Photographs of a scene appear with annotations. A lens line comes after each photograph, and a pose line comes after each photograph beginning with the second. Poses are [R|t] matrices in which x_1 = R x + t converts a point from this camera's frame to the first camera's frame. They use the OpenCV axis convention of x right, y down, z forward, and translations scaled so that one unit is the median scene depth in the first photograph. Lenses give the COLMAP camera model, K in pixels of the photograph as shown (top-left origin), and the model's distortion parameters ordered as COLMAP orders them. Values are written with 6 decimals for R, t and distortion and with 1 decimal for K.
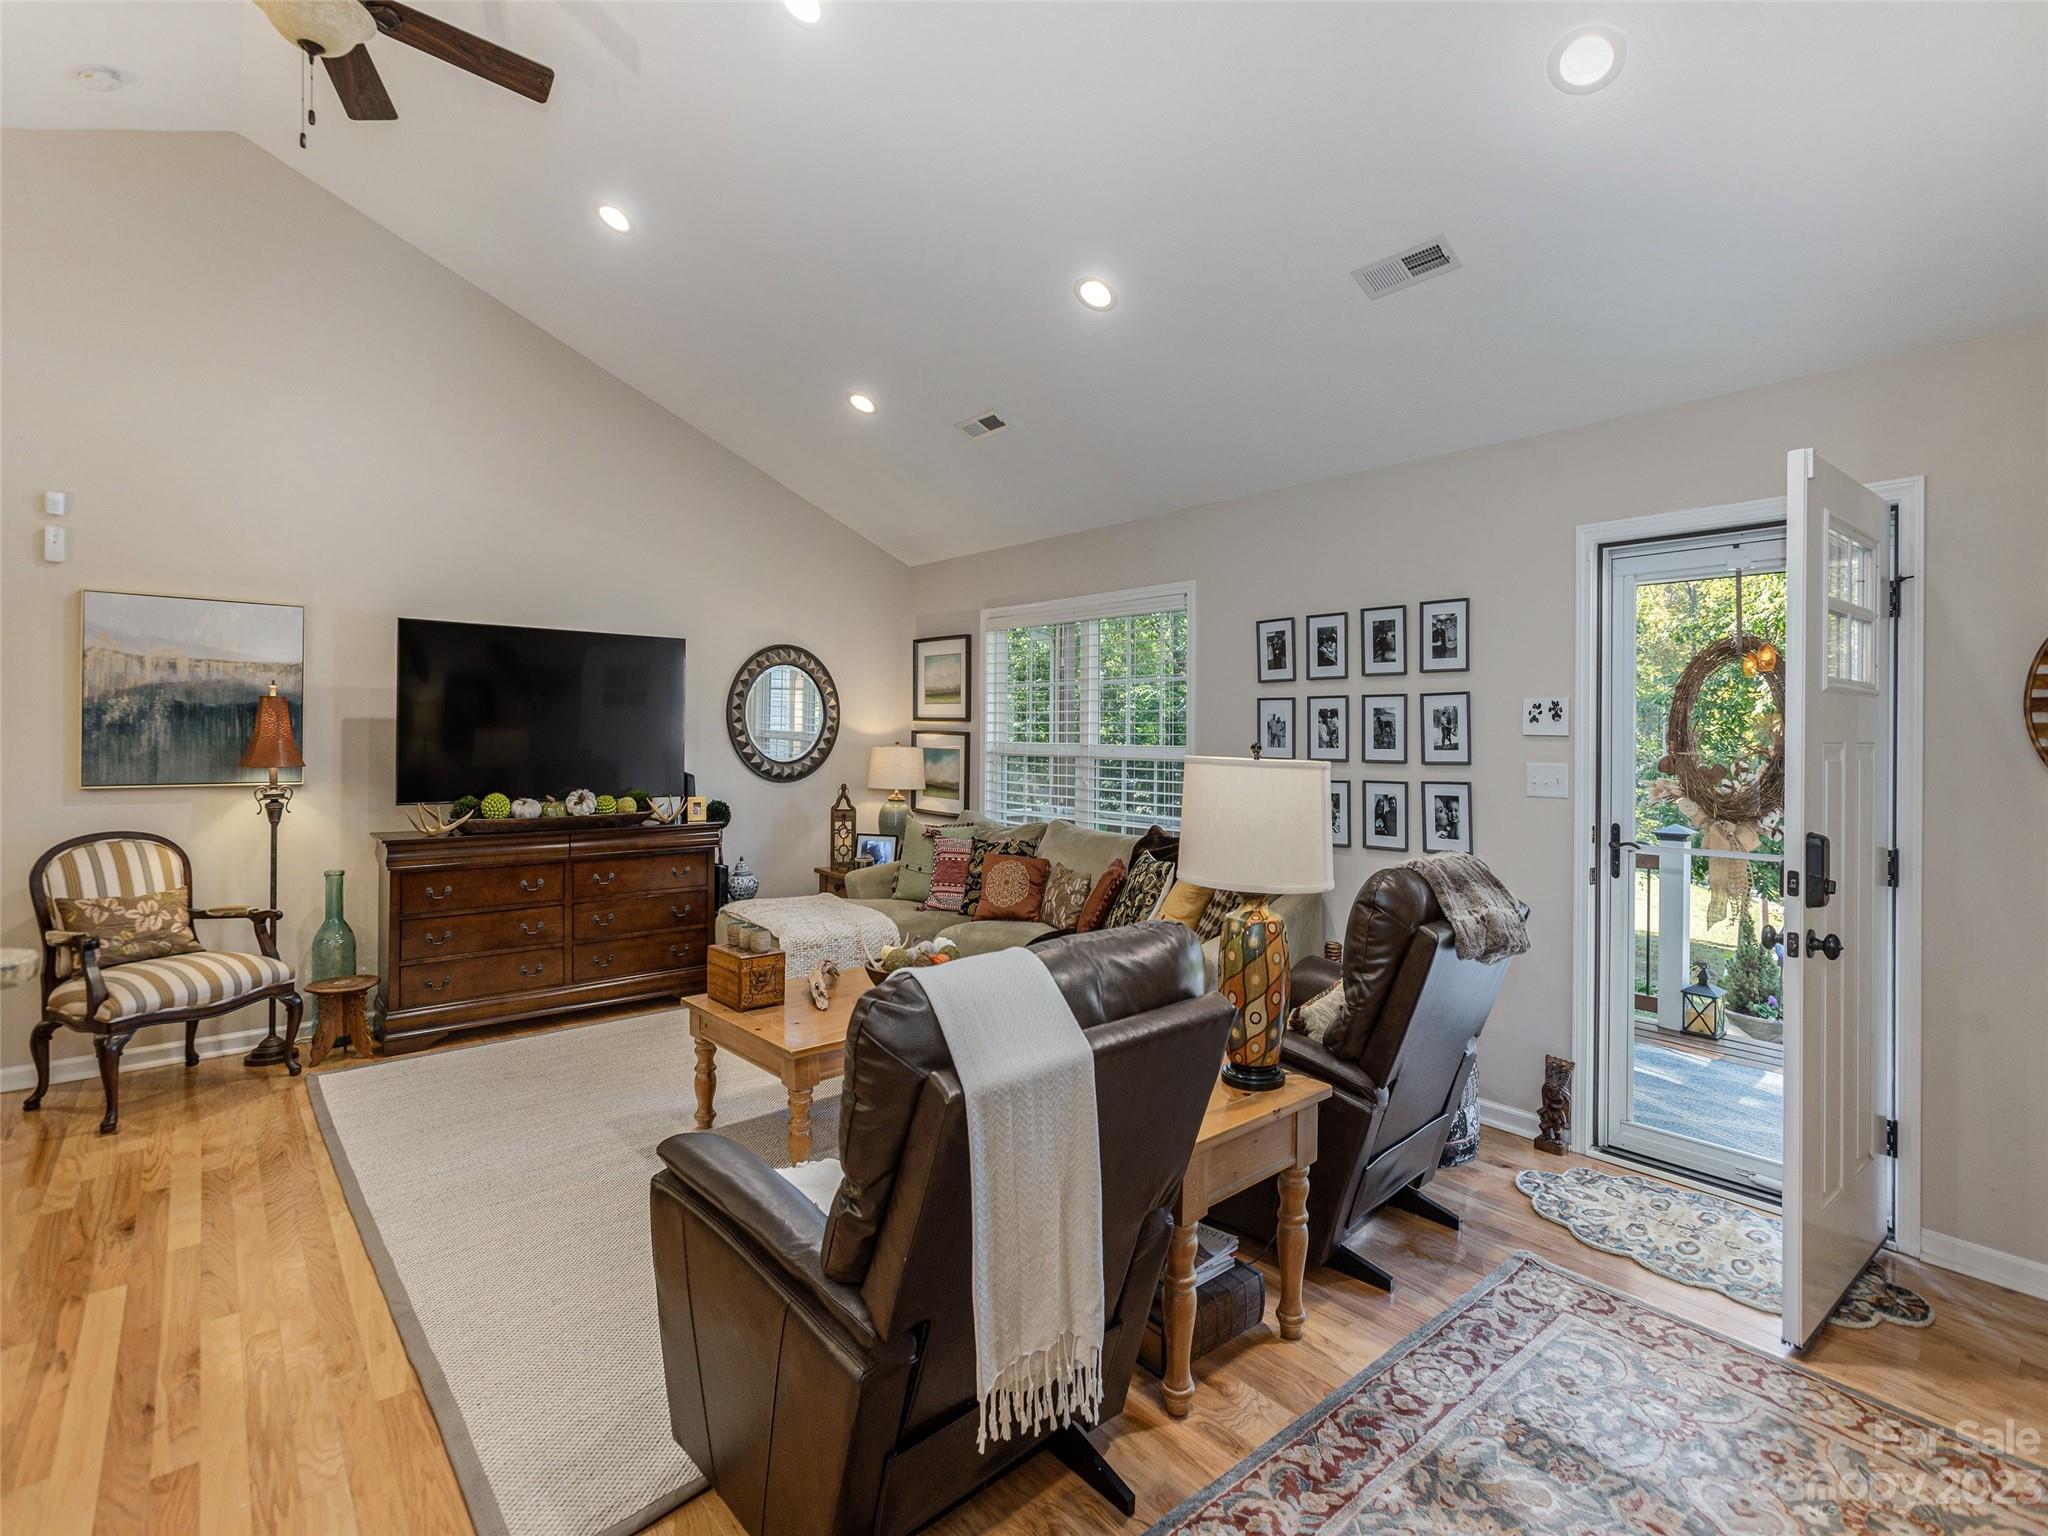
lens RADIAL K [[974.3, 0, 1034.6], [0, 974.3, 727.1], [0, 0, 1]] dist [-0.002145, 0.013346]
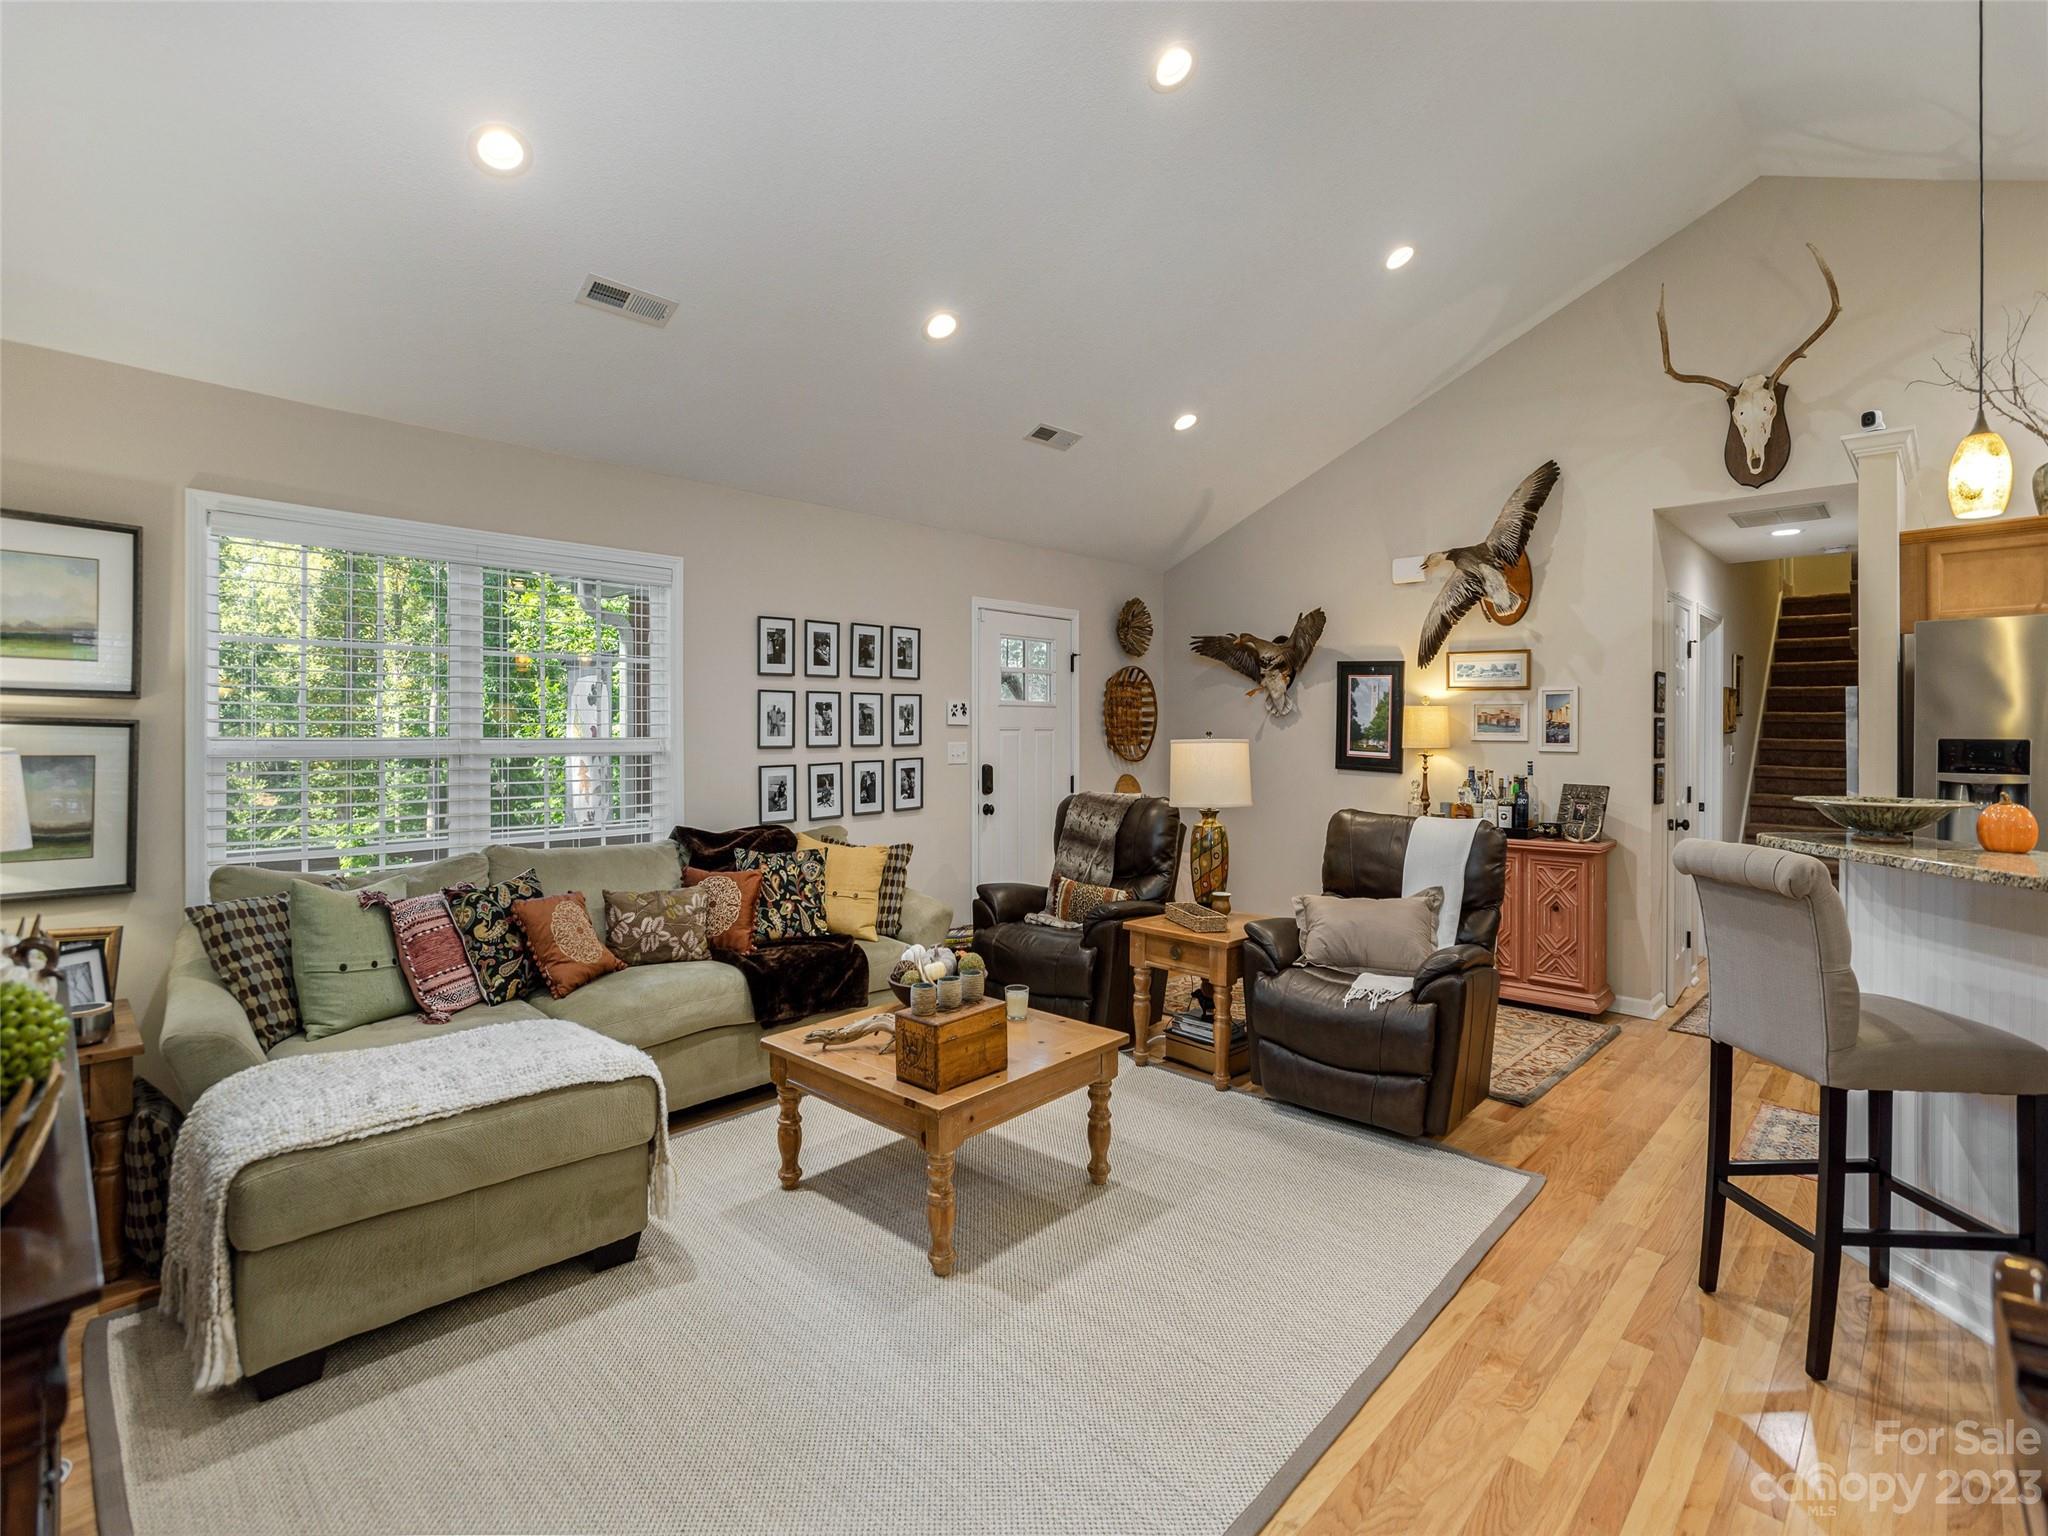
lens RADIAL K [[1014.7, 0, 1029.4], [0, 1014.7, 731.8], [0, 0, 1]] dist [-0.003179, 0.022229]
pose [[-0.078845, -0.009840, 0.996838, -0.941515], [-0.009880, 0.999910, 0.009089, 0.003101], [-0.996838, -0.009132, -0.078935, 0.852583]]
